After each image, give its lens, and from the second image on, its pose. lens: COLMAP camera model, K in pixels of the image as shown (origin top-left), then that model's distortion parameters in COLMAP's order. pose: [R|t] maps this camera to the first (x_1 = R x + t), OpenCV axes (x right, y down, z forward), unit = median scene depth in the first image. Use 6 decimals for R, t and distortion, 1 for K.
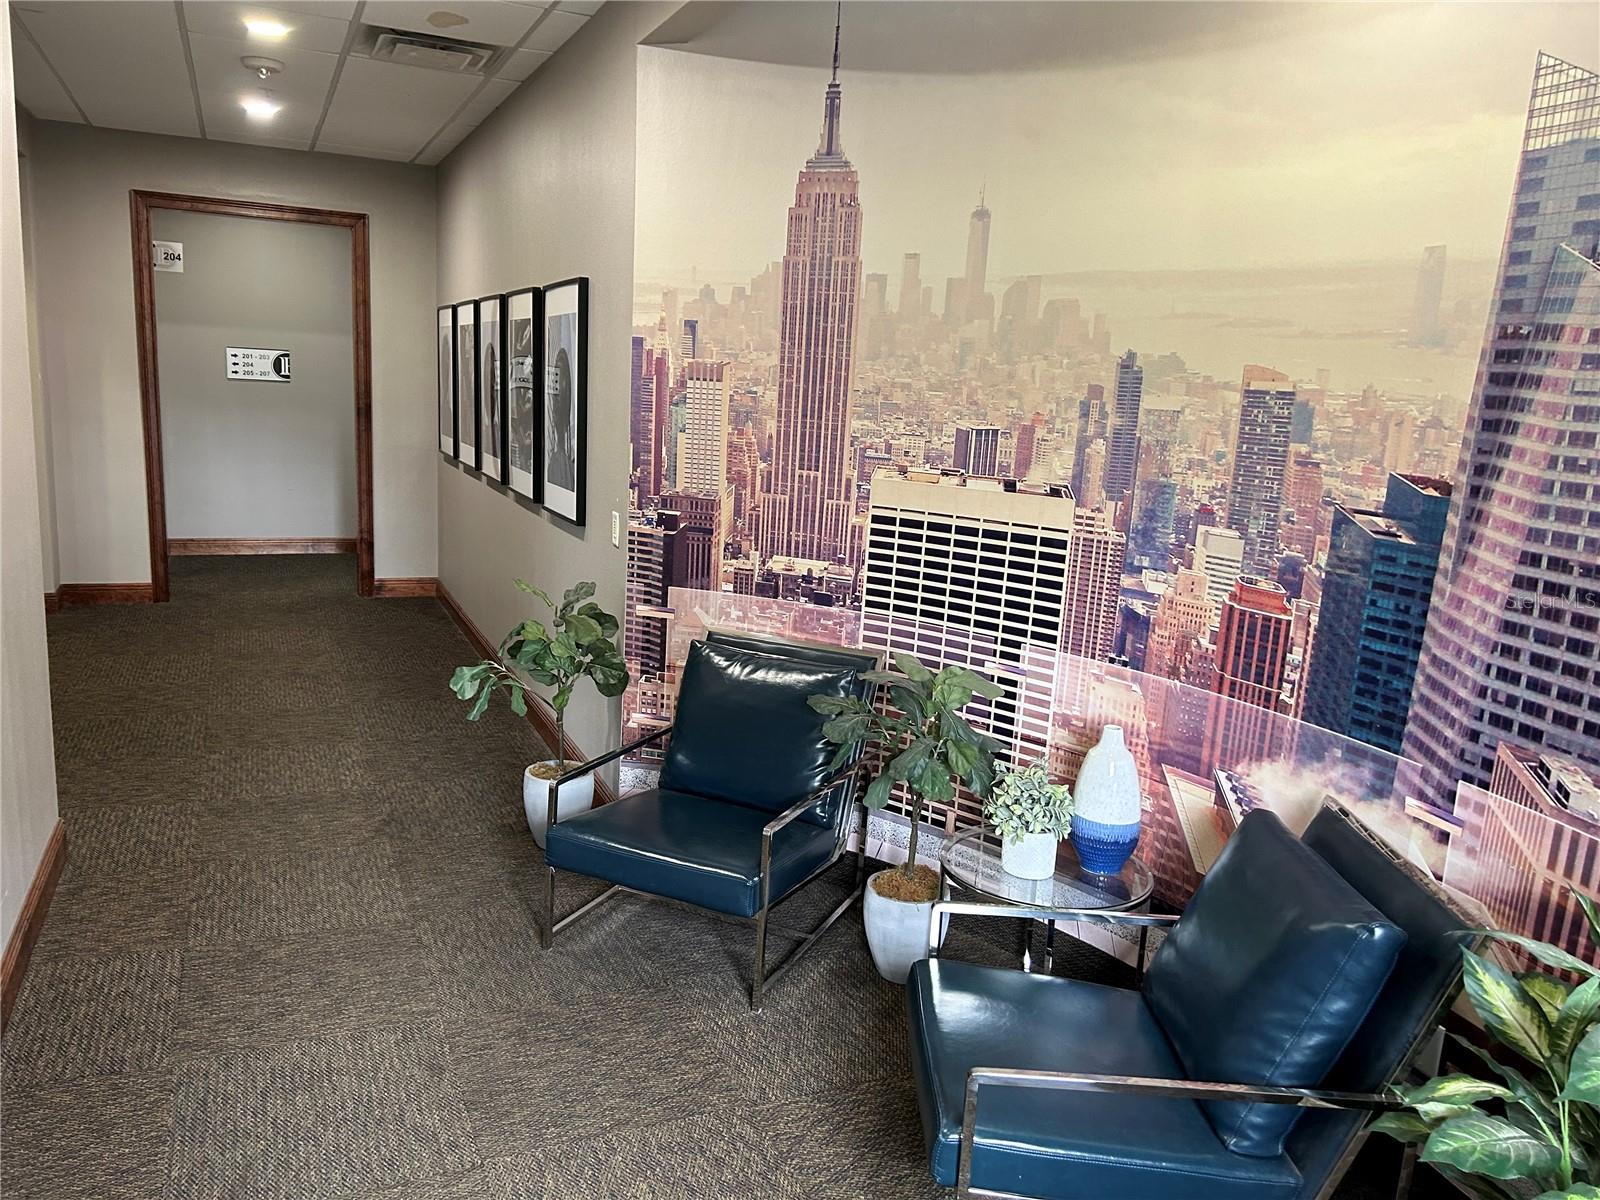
lens RADIAL K [[1228.8, 0, 793.6], [0, 1228.8, 607.3], [0, 0, 1]] dist [0.048549, -0.052170]
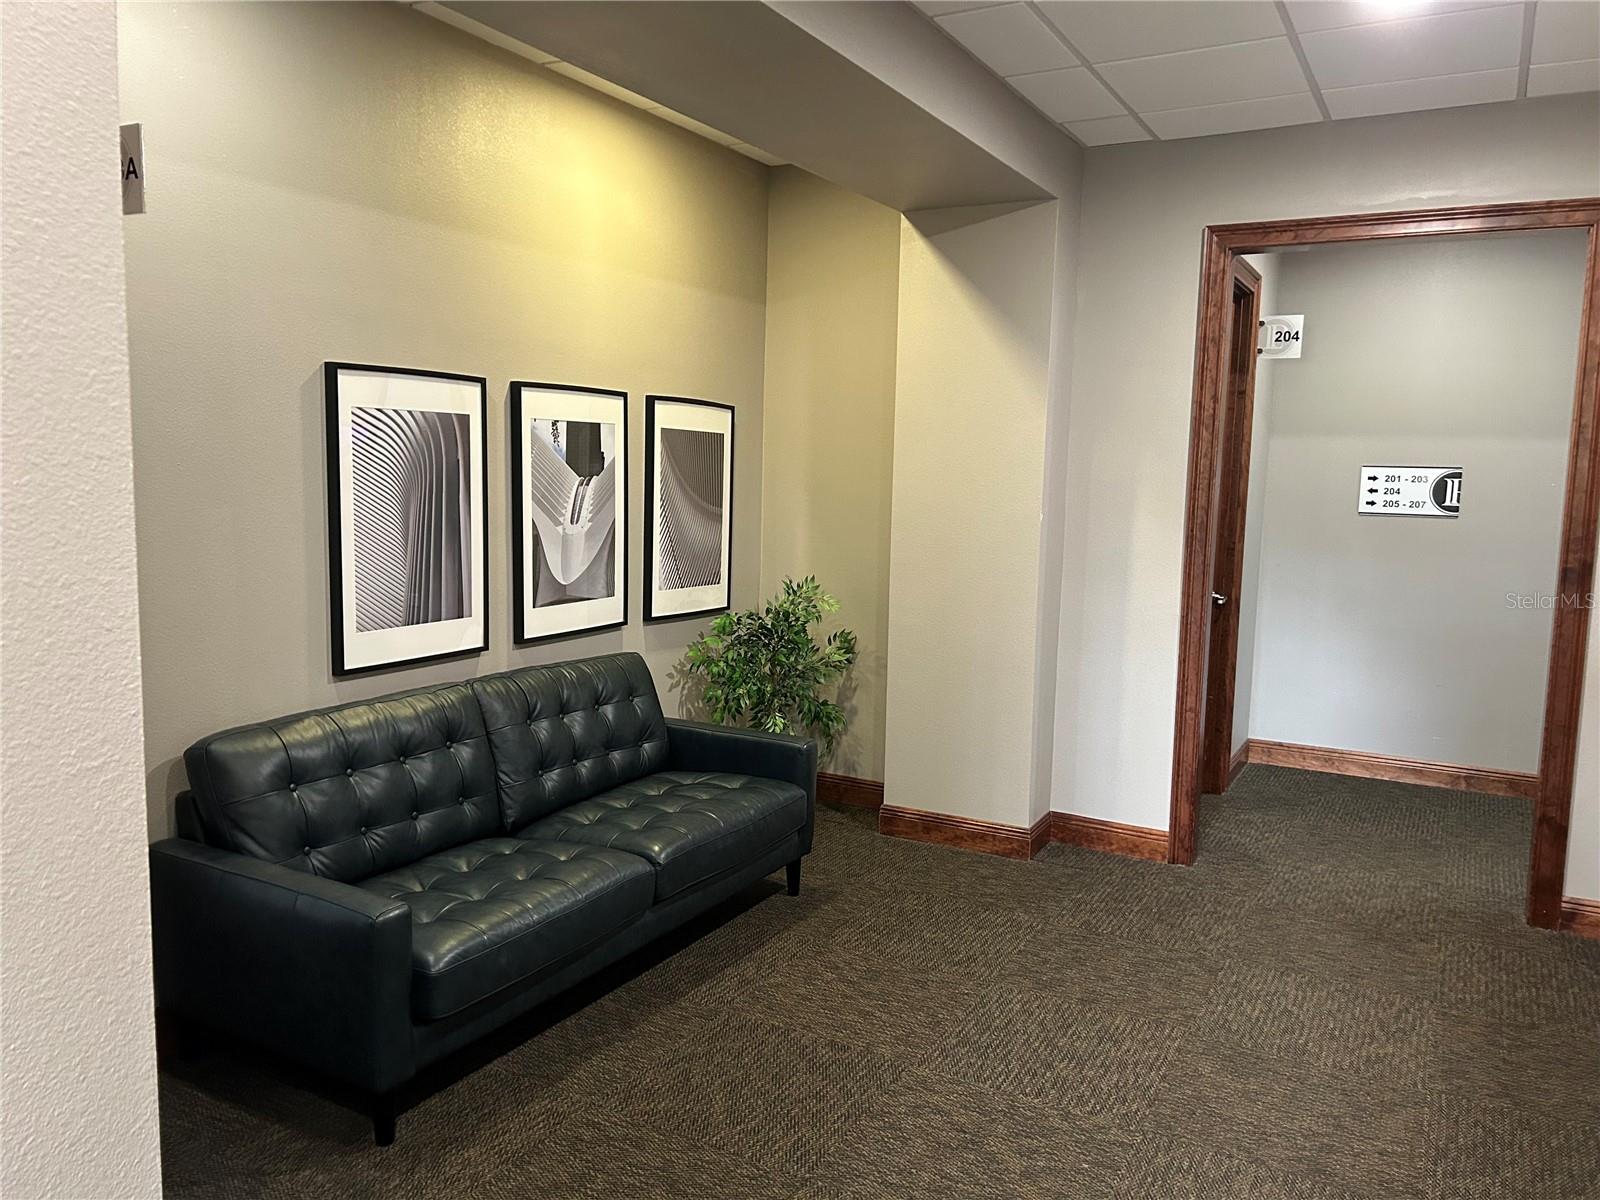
lens RADIAL K [[1193.9, 0, 800.0], [0, 1193.9, 600.0], [0, 0, 1]] dist [0.022482, -0.008557]
pose [[0.603561, 0.052519, -0.795585, -0.138385], [-0.136777, 0.989856, -0.038420, -0.081839], [0.785497, 0.132007, 0.604622, 0.430811]]
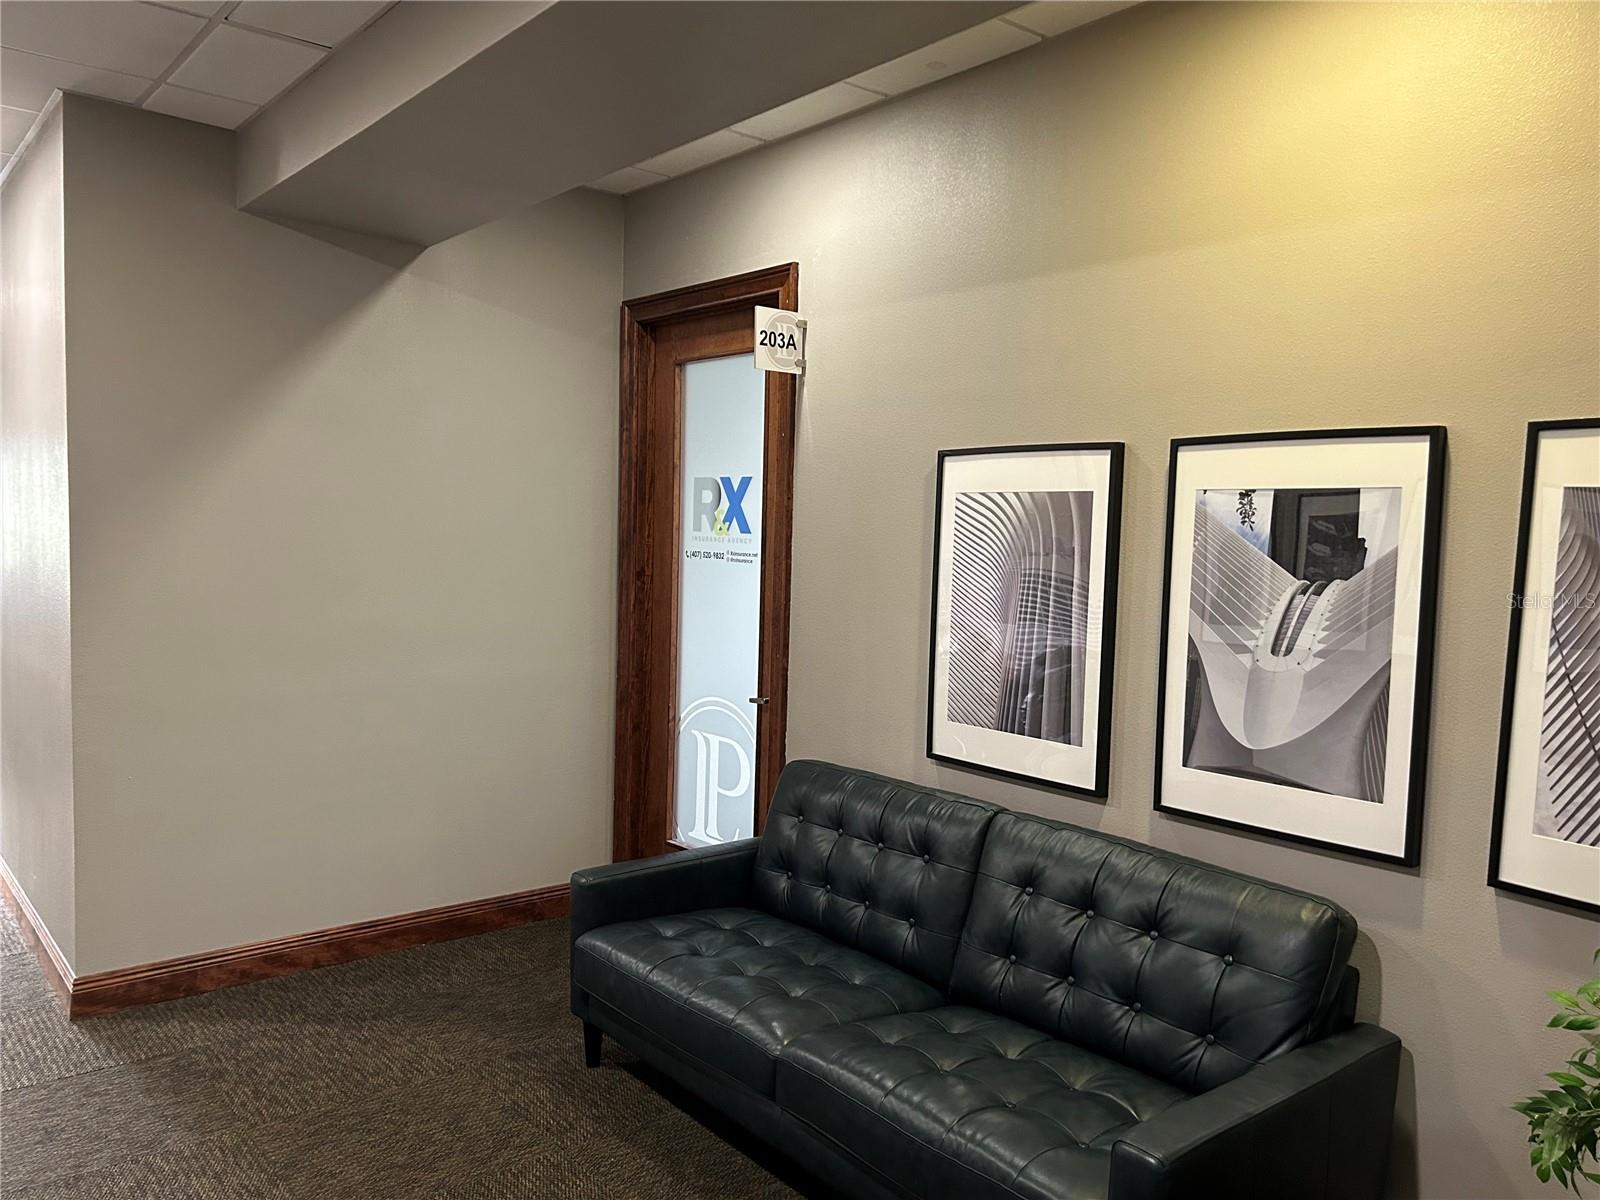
lens RADIAL K [[1193.9, 0, 800.0], [0, 1193.9, 600.0], [0, 0, 1]] dist [0.022482, -0.008557]
pose [[-0.959419, -0.063352, -0.274774, -0.515839], [-0.126160, 0.967907, 0.217349, -0.235163], [0.252186, 0.243194, -0.936621, 1.142647]]
